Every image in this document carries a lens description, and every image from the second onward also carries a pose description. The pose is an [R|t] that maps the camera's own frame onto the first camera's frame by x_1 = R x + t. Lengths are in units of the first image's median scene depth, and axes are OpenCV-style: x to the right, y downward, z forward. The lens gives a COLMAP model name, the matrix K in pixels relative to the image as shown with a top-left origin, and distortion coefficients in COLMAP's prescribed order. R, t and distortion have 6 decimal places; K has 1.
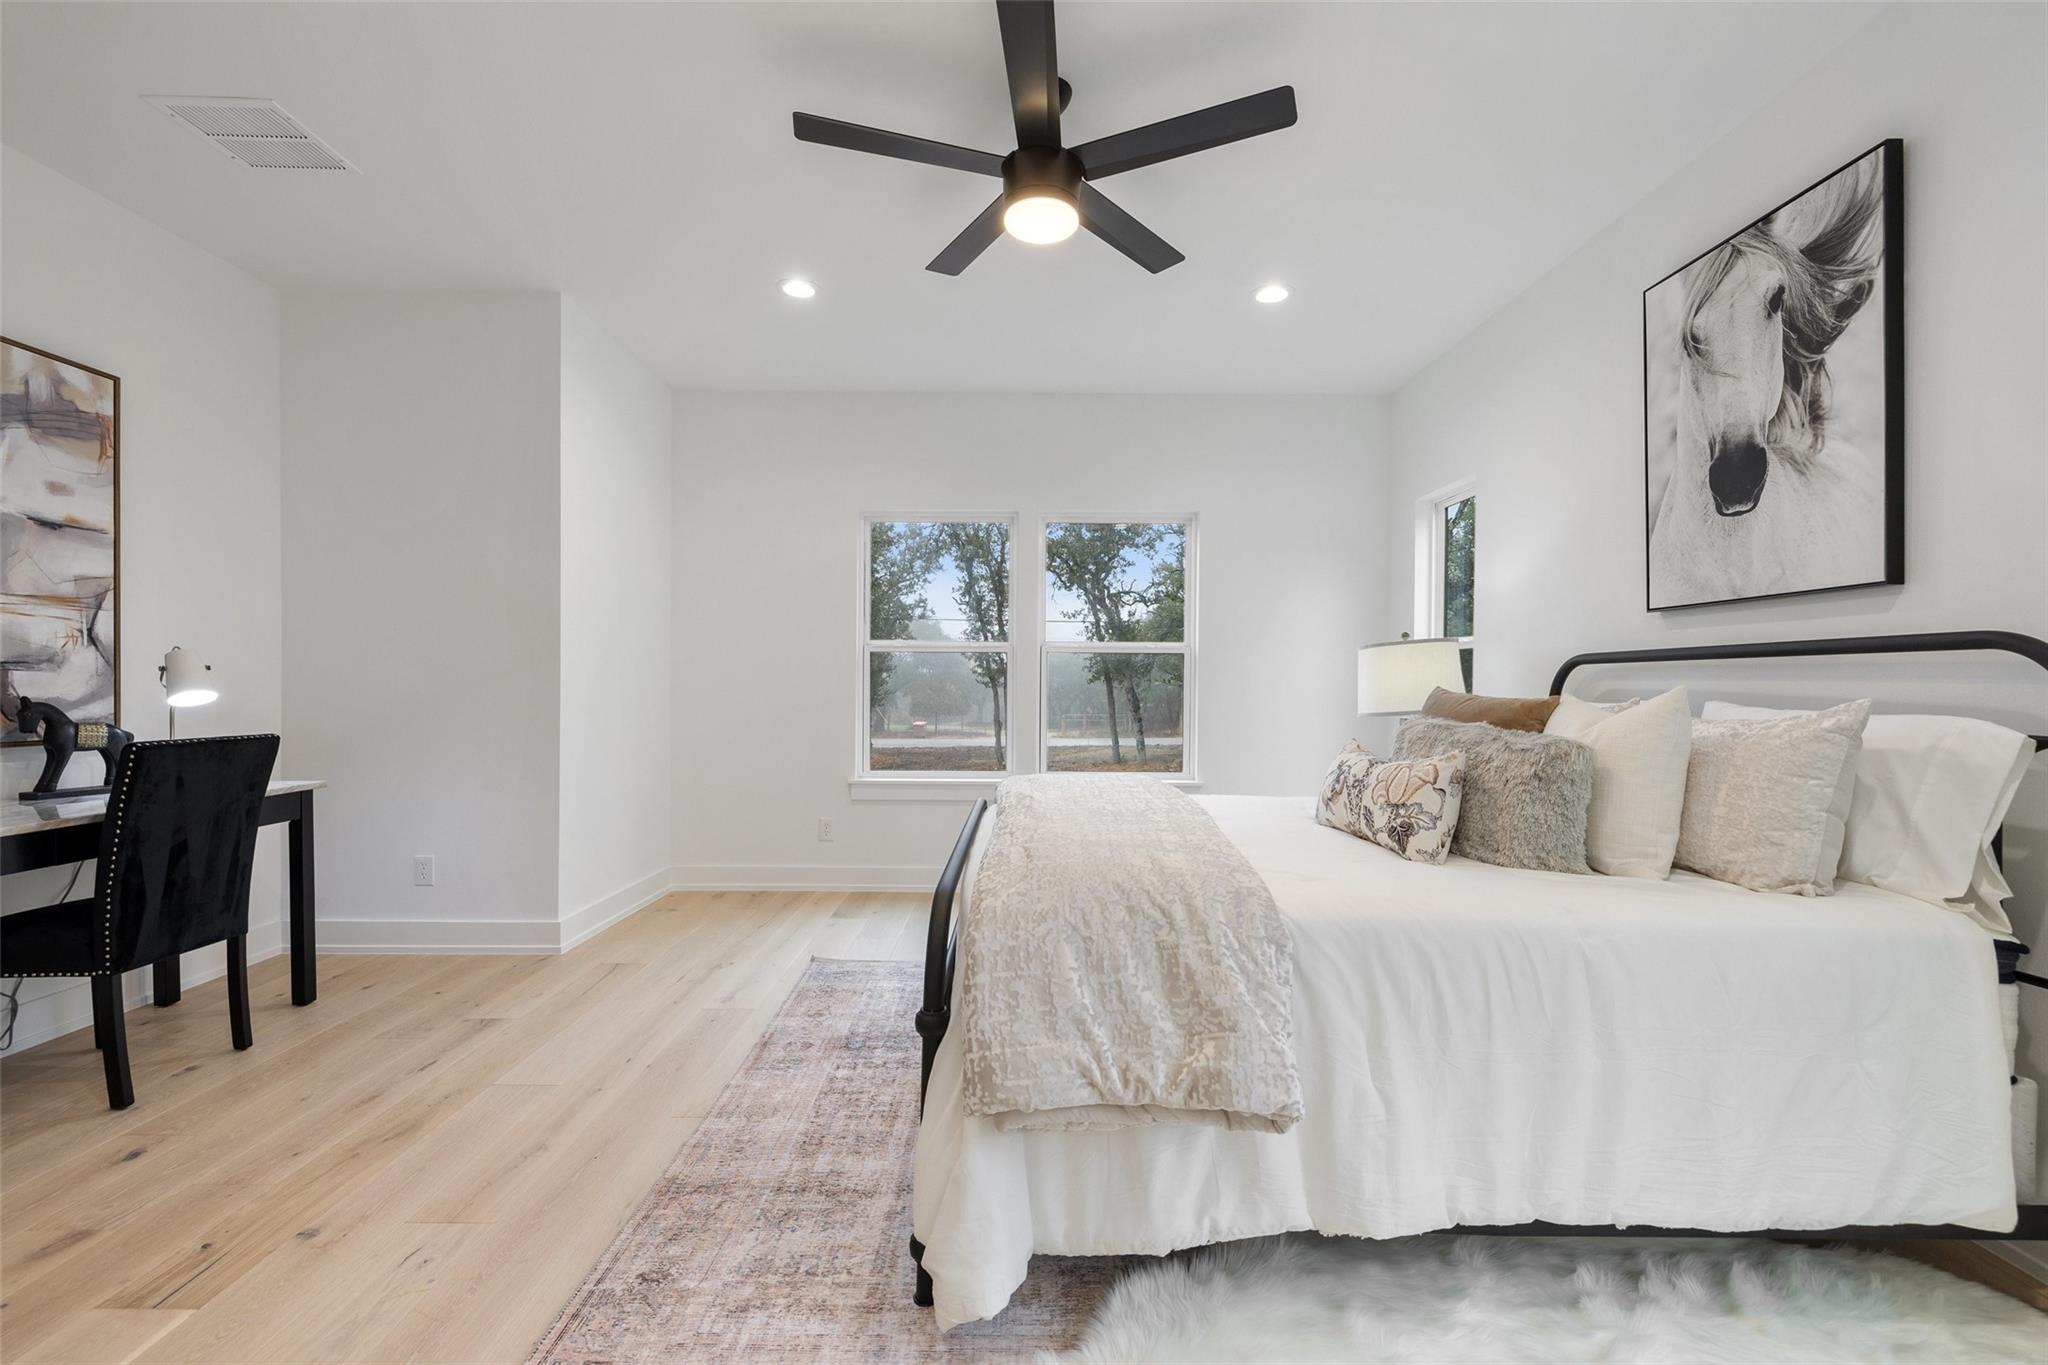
lens RADIAL K [[856.3, 0, 1024.0], [0, 856.3, 682.5], [0, 0, 1]] dist [-0.000155, 0.000683]
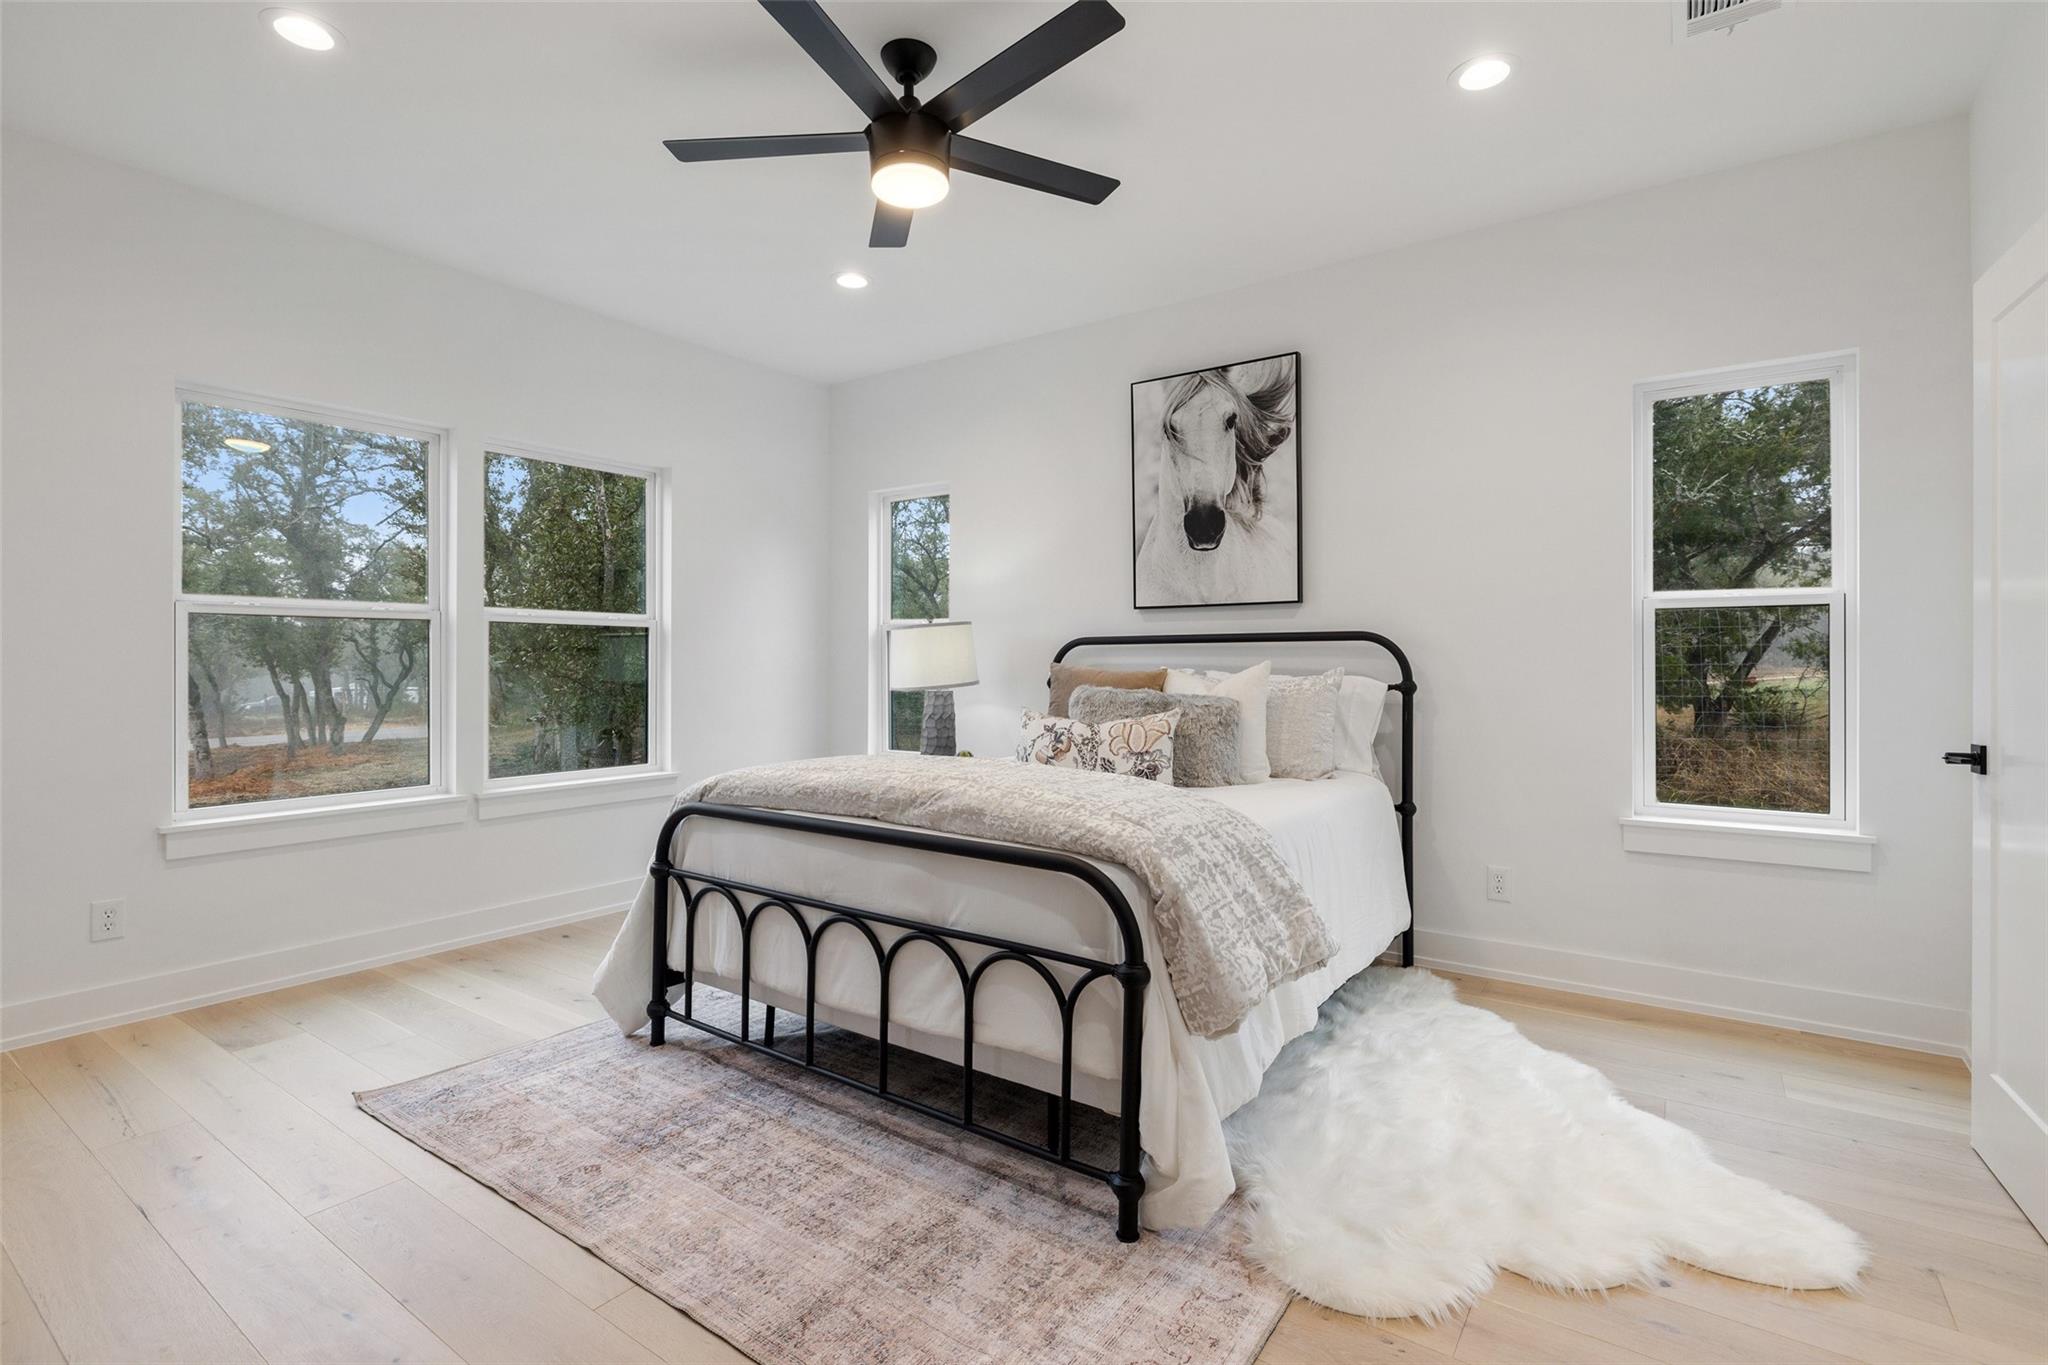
lens RADIAL K [[939.6, 0, 1019.6], [0, 939.6, 650.2], [0, 0, 1]] dist [-0.002075, -0.000321]
pose [[0.591130, 0.002007, 0.806573, -0.789371], [0.004281, 0.999975, -0.005626, -0.006811], [-0.806565, 0.006779, 0.591107, 0.281535]]
